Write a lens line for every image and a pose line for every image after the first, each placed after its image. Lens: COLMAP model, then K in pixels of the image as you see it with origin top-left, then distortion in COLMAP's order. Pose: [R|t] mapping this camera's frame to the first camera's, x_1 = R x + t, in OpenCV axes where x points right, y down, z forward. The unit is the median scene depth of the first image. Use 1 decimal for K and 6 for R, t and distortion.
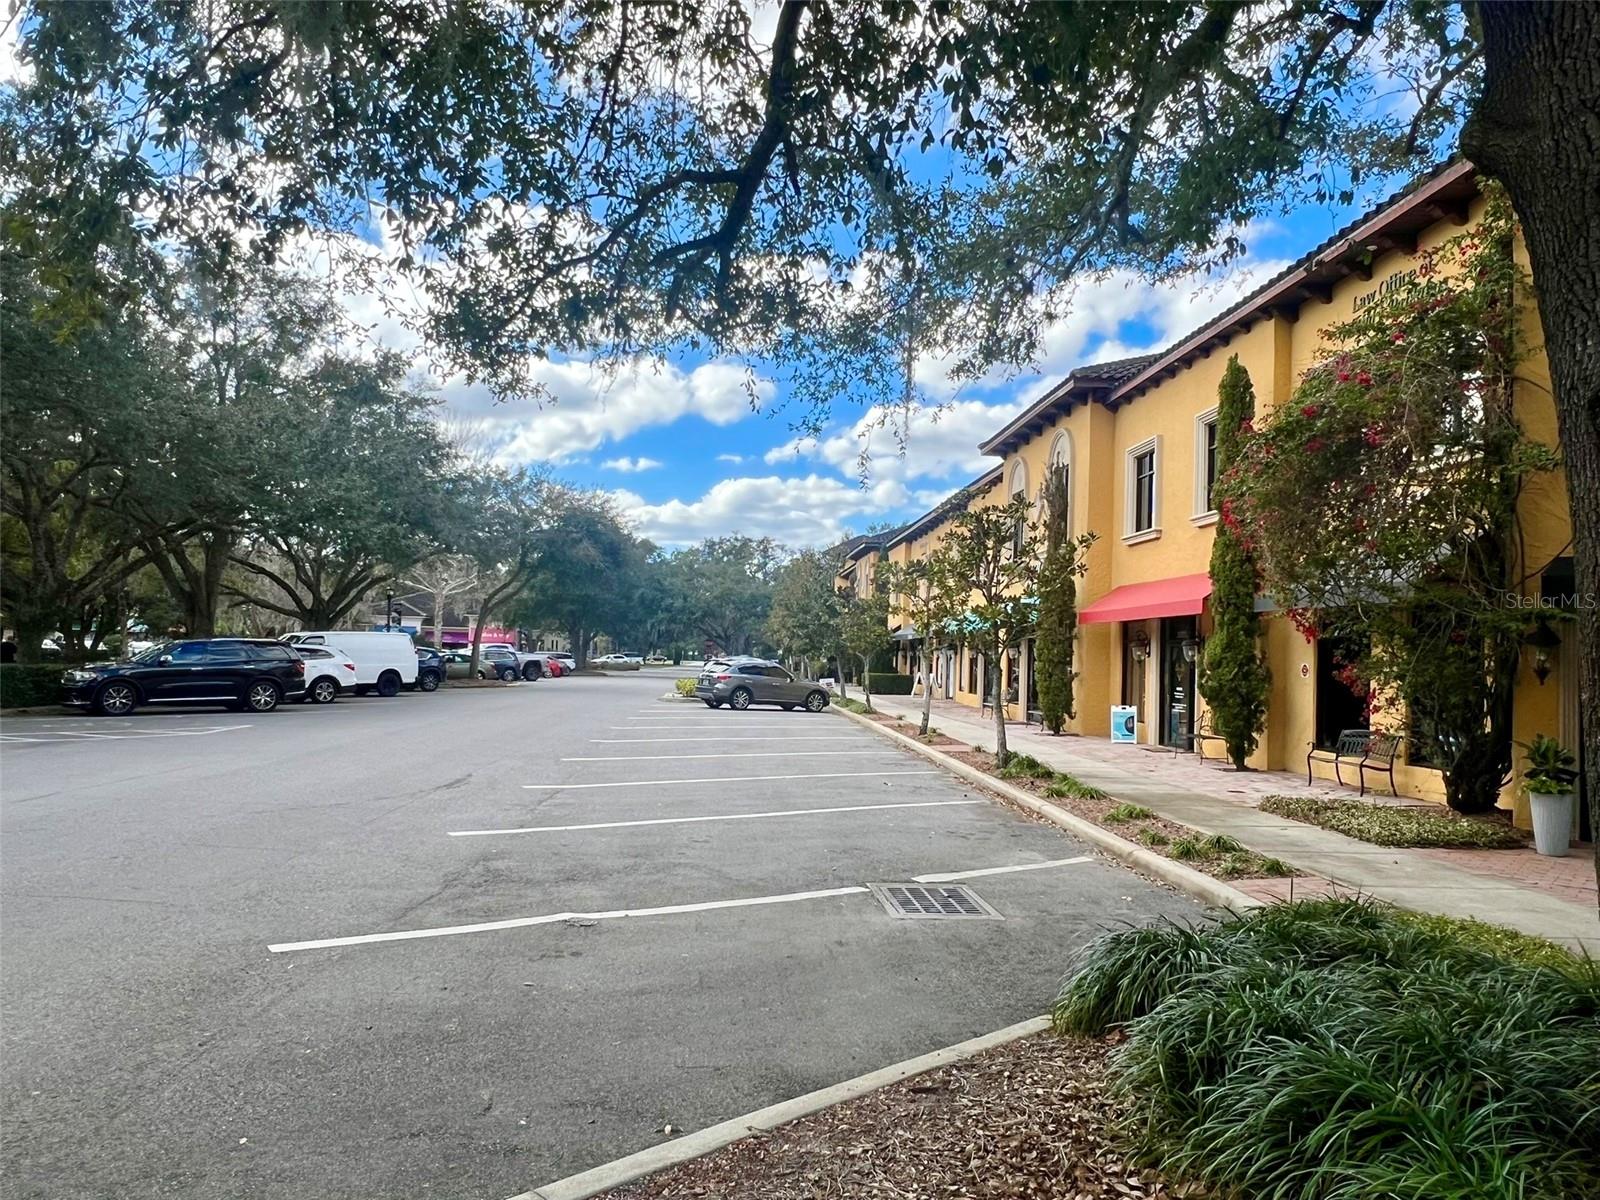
lens RADIAL K [[1072.9, 0, 800.0], [0, 1072.9, 600.0], [0, 0, 1]] dist [0.003570, 0.001197]
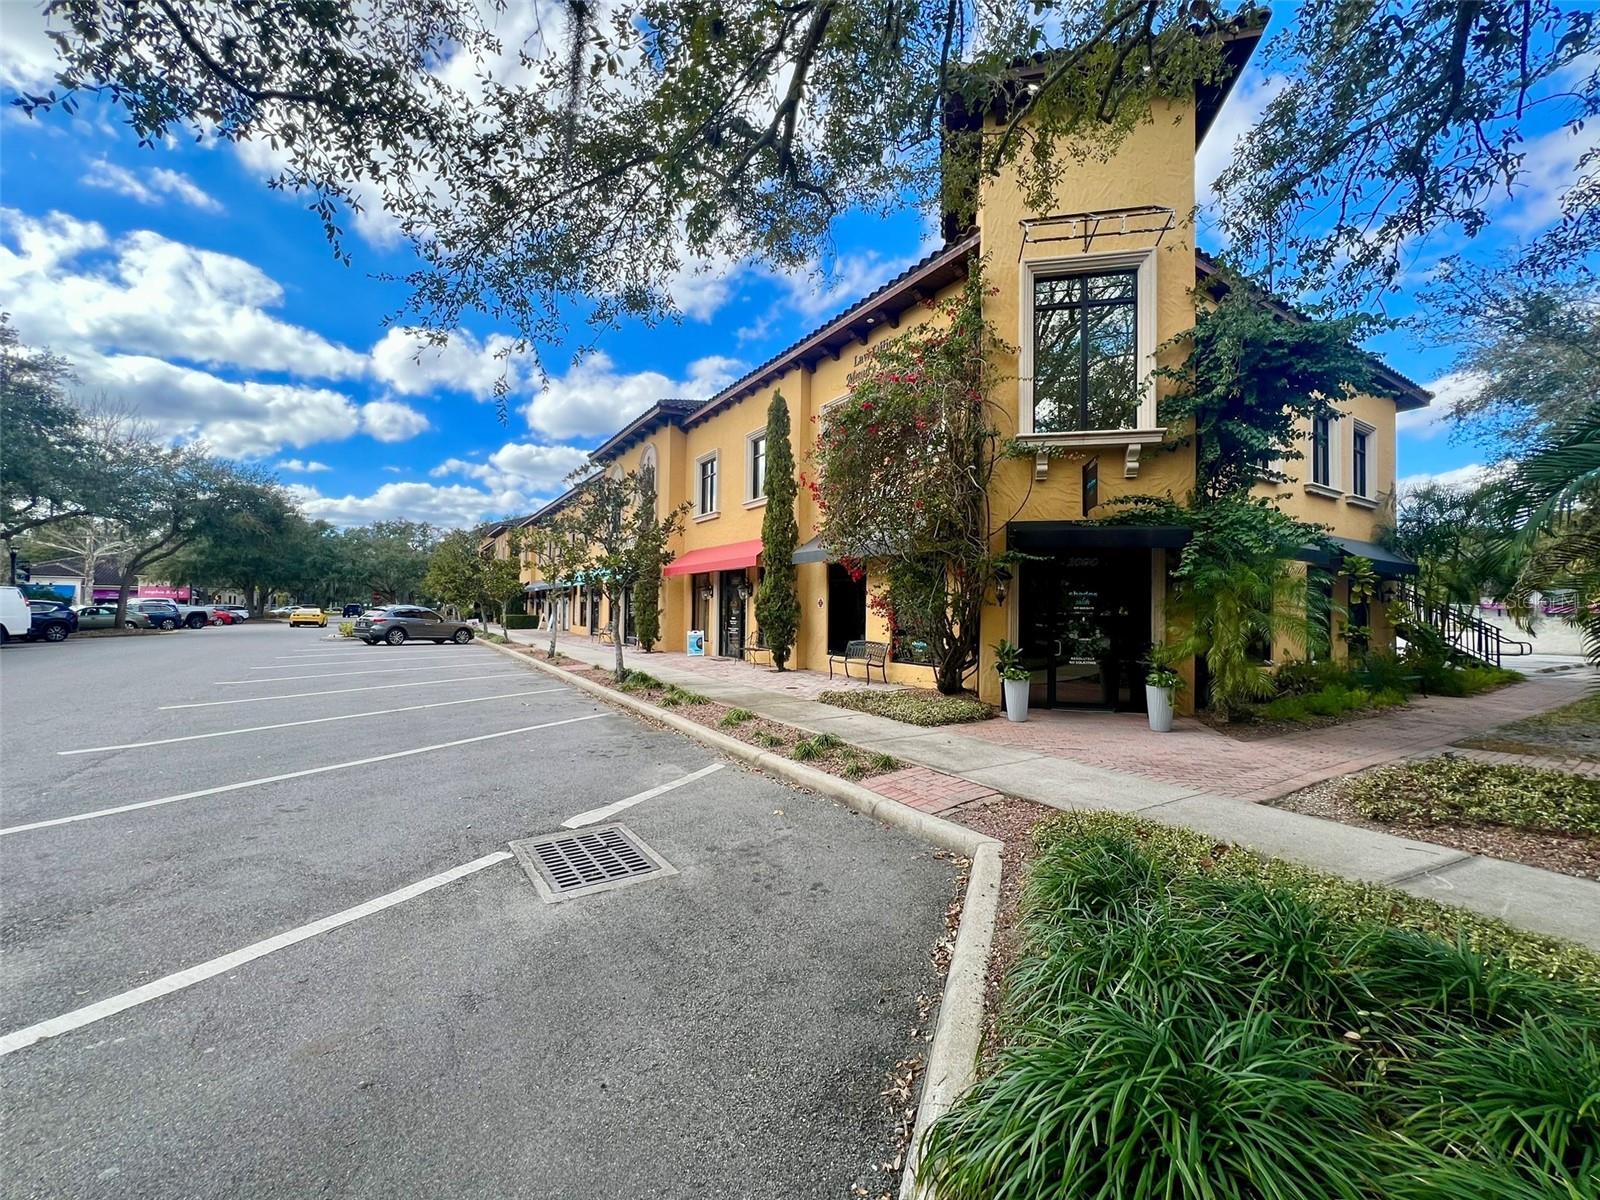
lens RADIAL K [[640.3, 0, 800.0], [0, 640.3, 600.0], [0, 0, 1]] dist [-0.000549, 0.000008]
pose [[0.879630, -0.014784, 0.475429, 0.009132], [-0.008293, 0.998888, 0.046405, 0.013851], [-0.475587, -0.044762, 0.878529, 0.156286]]
